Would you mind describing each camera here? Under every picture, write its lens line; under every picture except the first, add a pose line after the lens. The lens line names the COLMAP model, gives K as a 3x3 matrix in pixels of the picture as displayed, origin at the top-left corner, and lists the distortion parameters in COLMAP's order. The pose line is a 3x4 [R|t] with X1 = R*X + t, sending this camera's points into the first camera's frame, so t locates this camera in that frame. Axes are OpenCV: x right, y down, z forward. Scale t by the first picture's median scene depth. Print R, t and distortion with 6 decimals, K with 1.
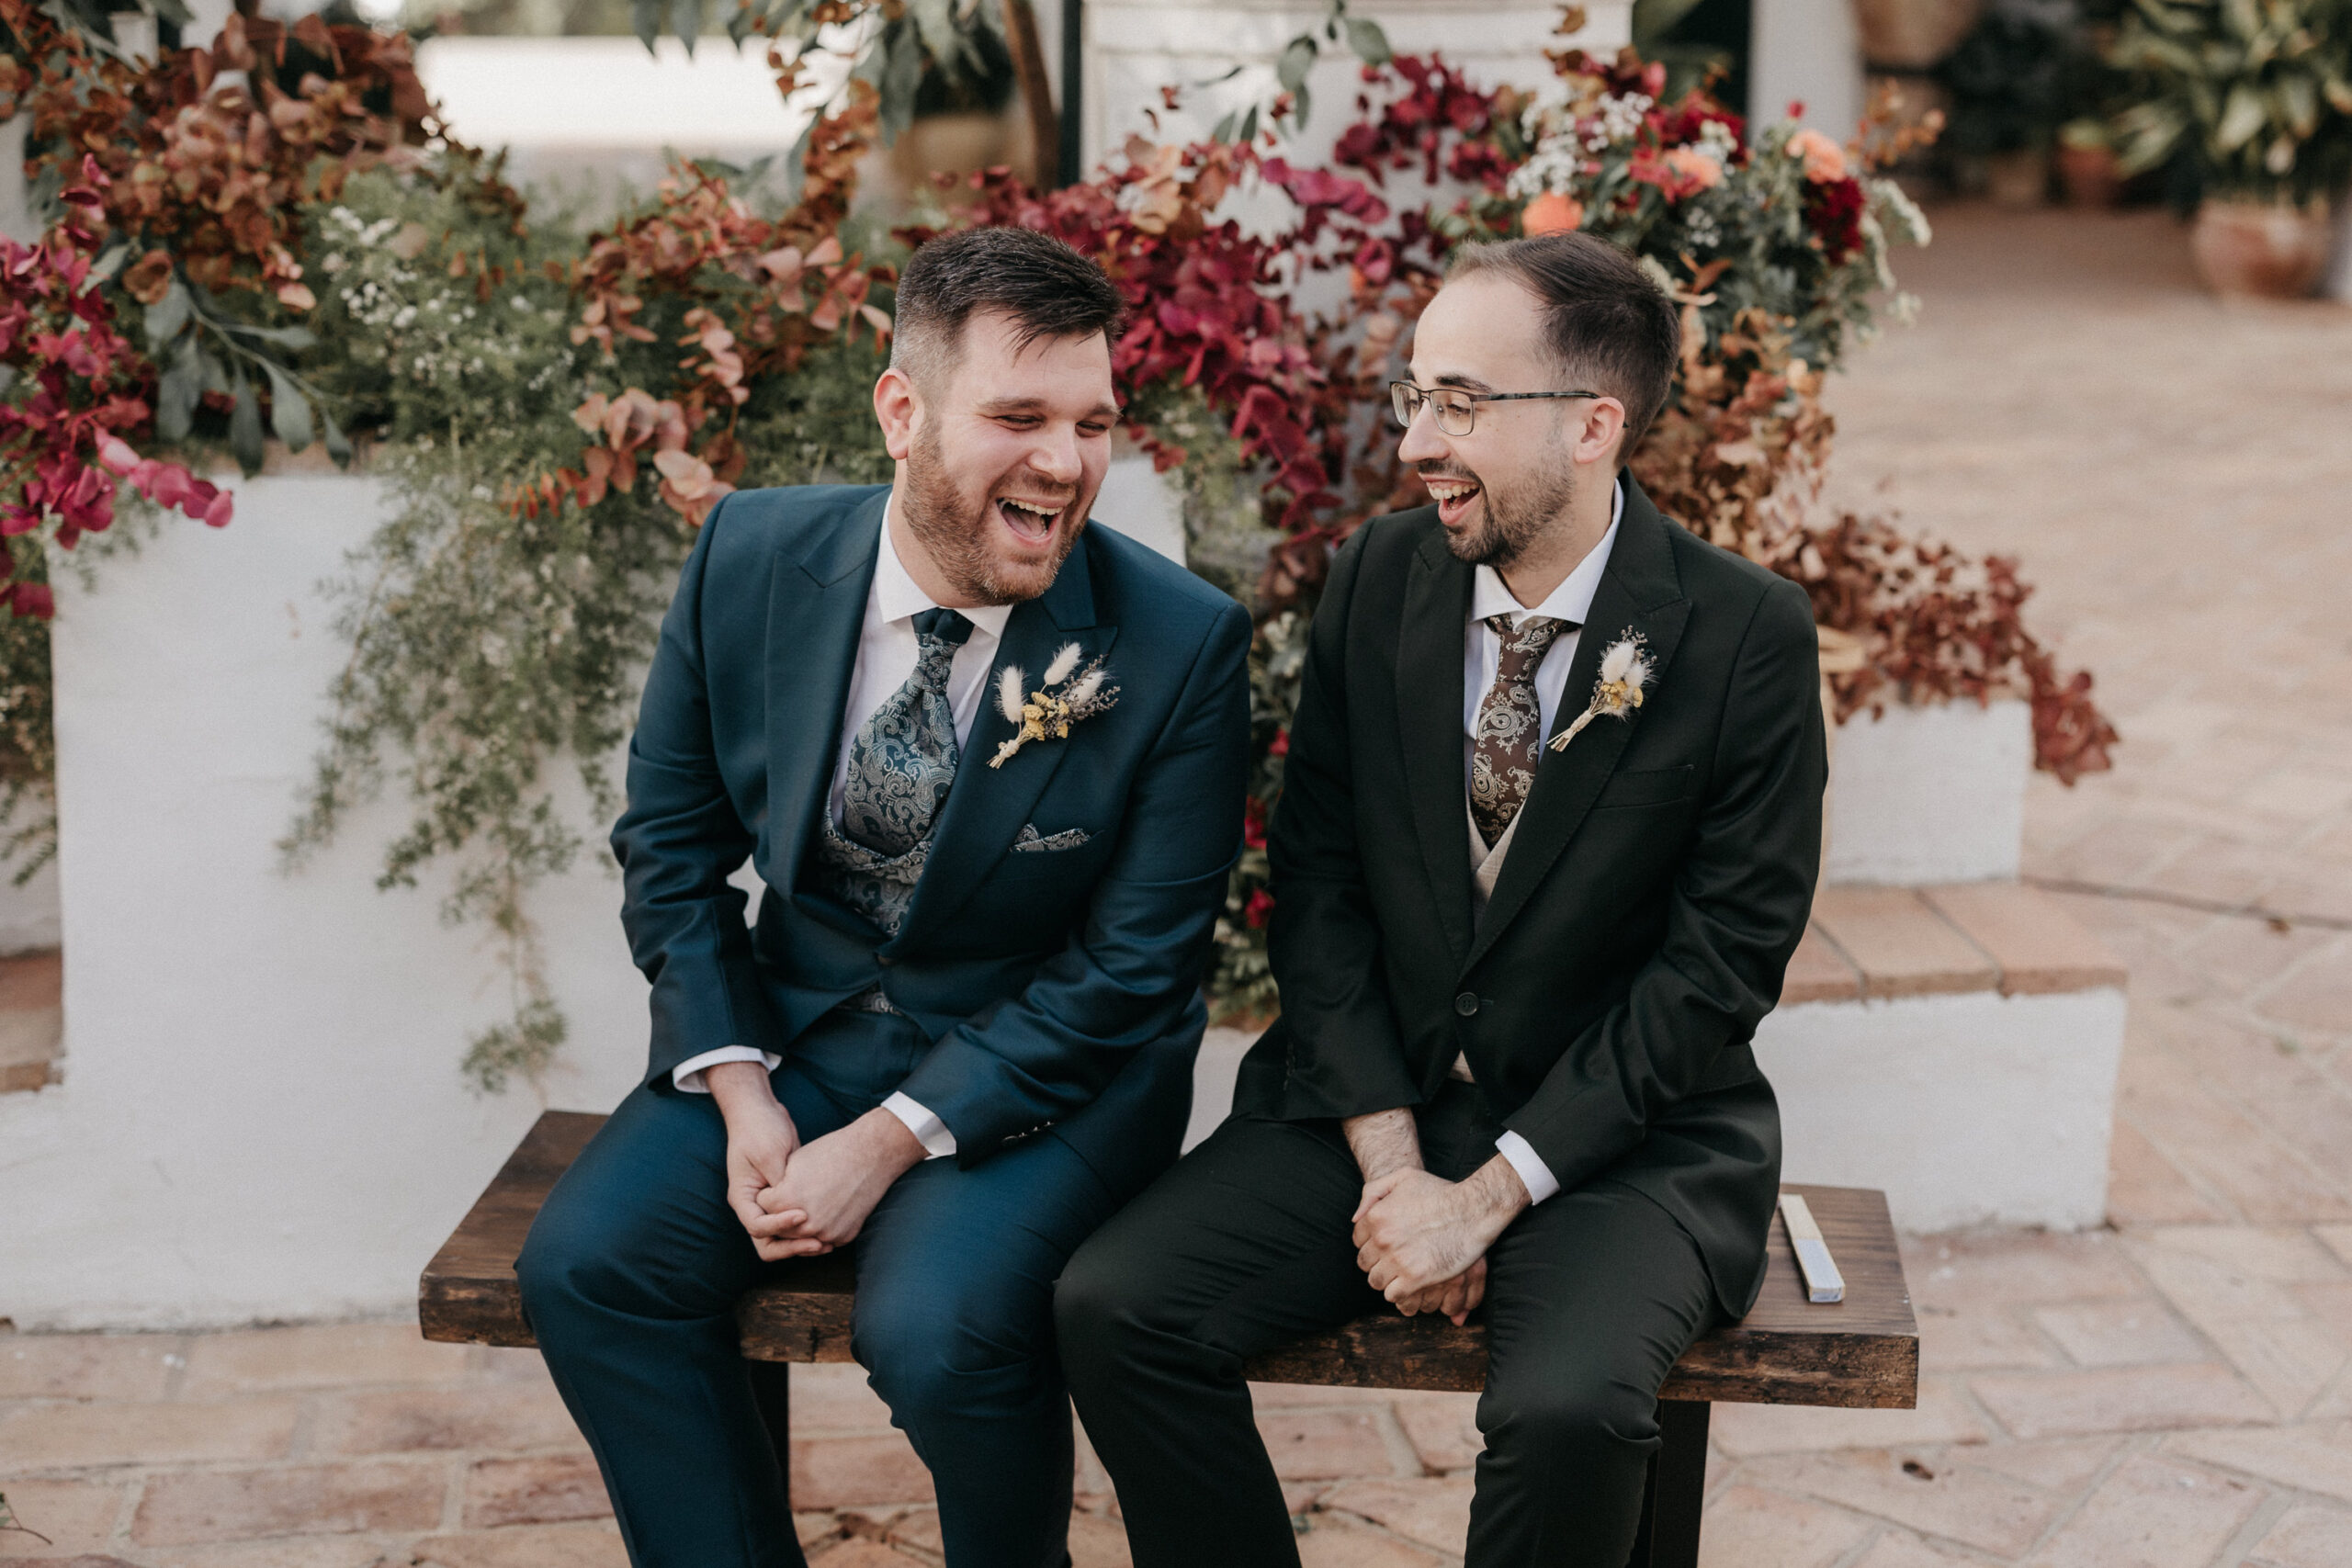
lens RADIAL K [[3630.0, 0, 1252.1], [0, 3630.0, 838.7], [0, 0, 1]] dist [0.012138, 0.000000]
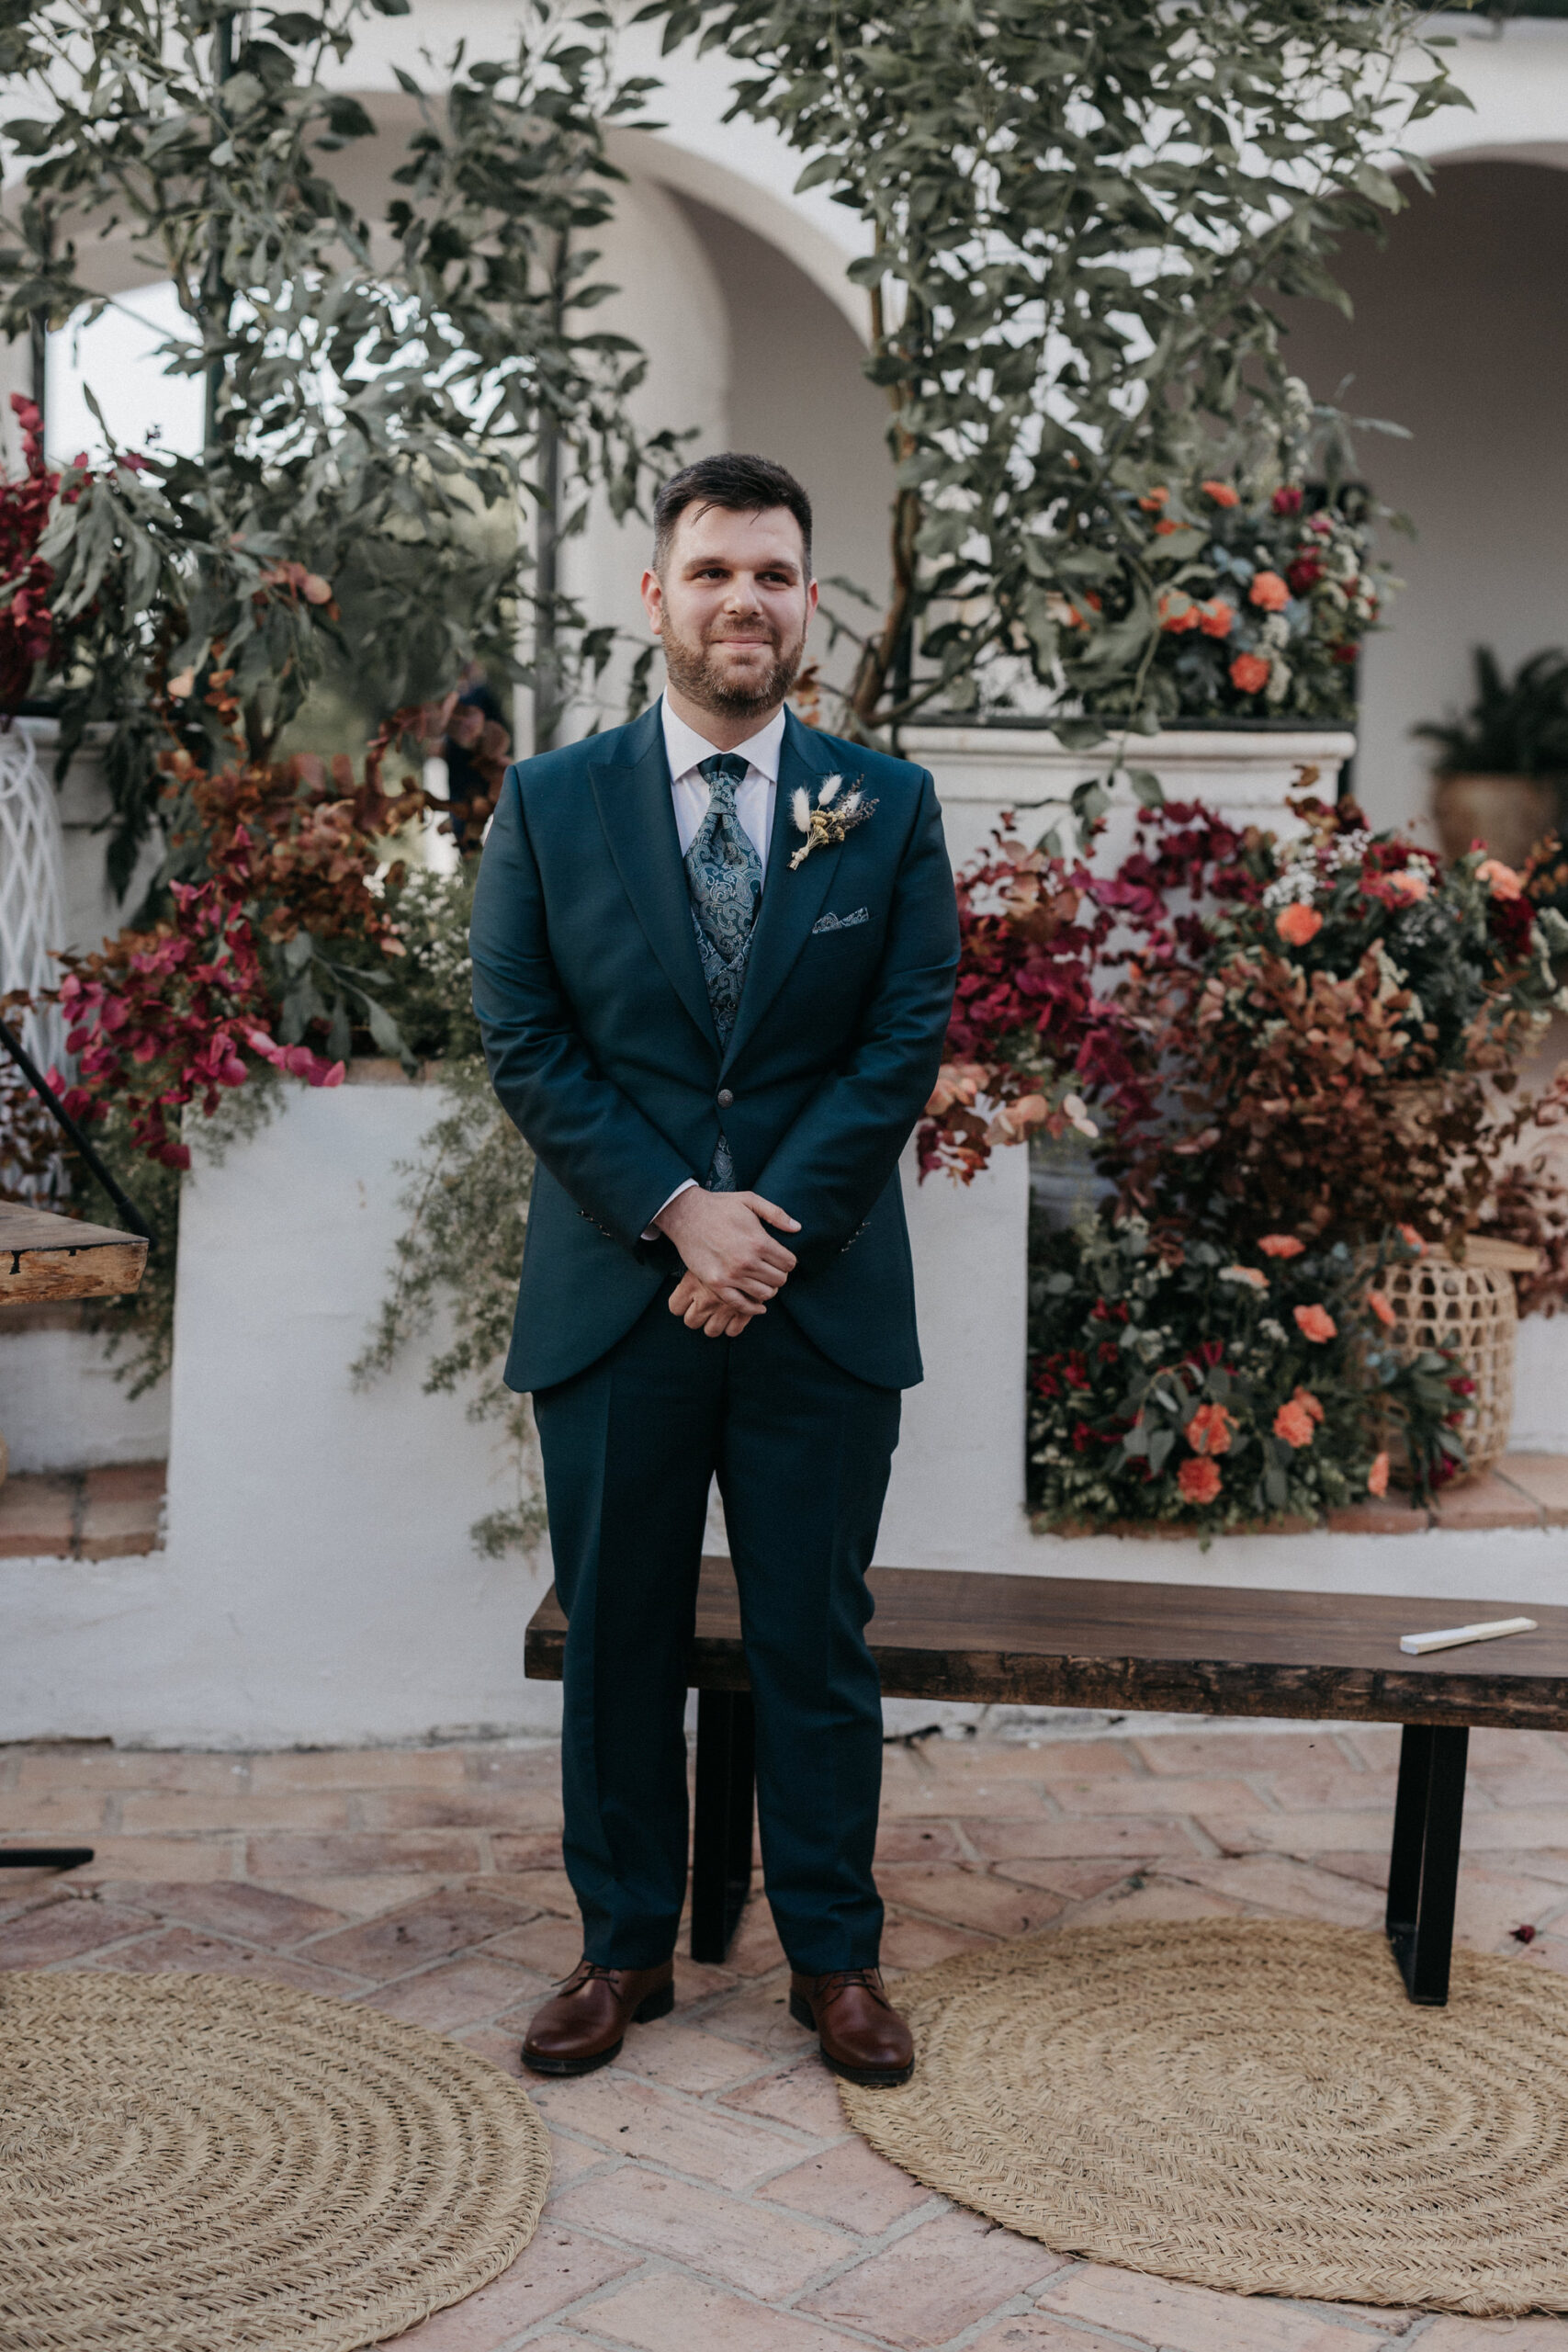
lens RADIAL K [[3630.0, 0, 837.1], [0, 3630.0, 1198.4], [0, 0, 1]] dist [0.012138, 0.000000]
pose [[0.999822, 0.015591, 0.010583, -0.100065], [-0.014090, 0.991479, -0.129499, 0.103580], [-0.012512, 0.129327, 0.991523, -0.290823]]
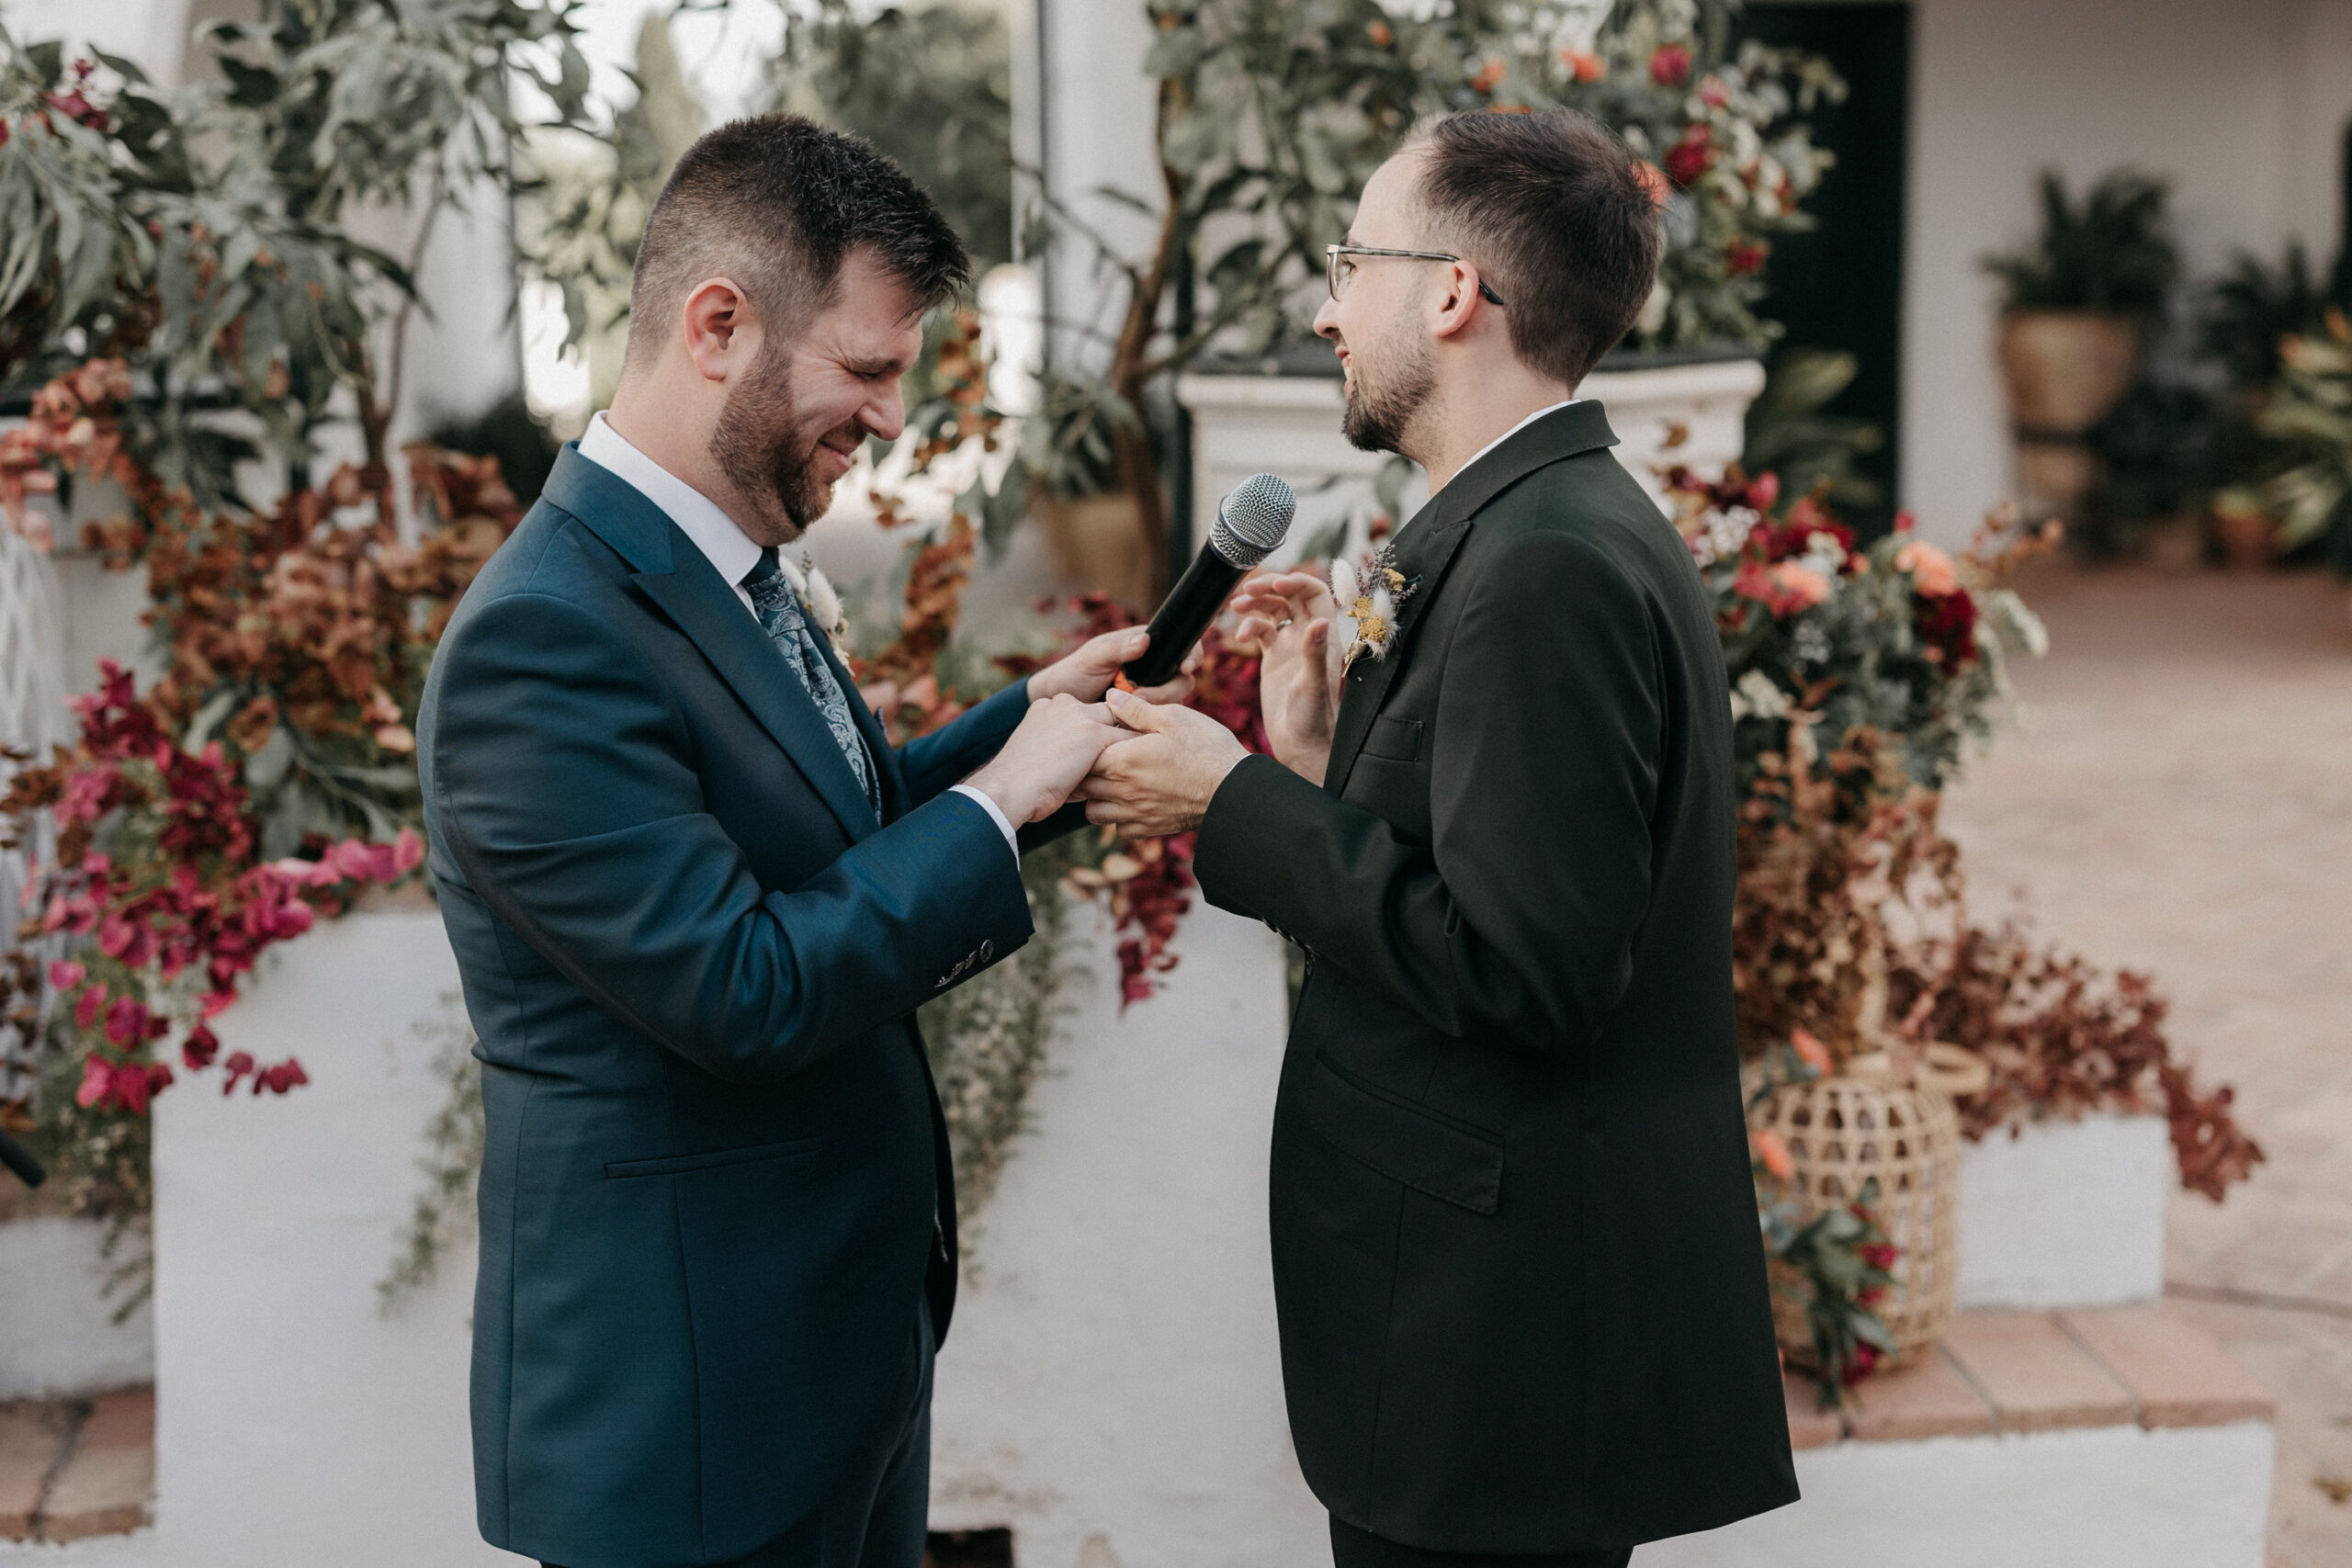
lens RADIAL K [[3630.0, 0, 1200.5], [0, 3630.0, 810.9], [0, 0, 1]] dist [0.012138, 0.000000]
pose [[0.998013, -0.010017, -0.062209, 0.020200], [0.003513, 0.994594, -0.103785, -0.021944], [0.062912, 0.103361, 0.992652, 0.014222]]
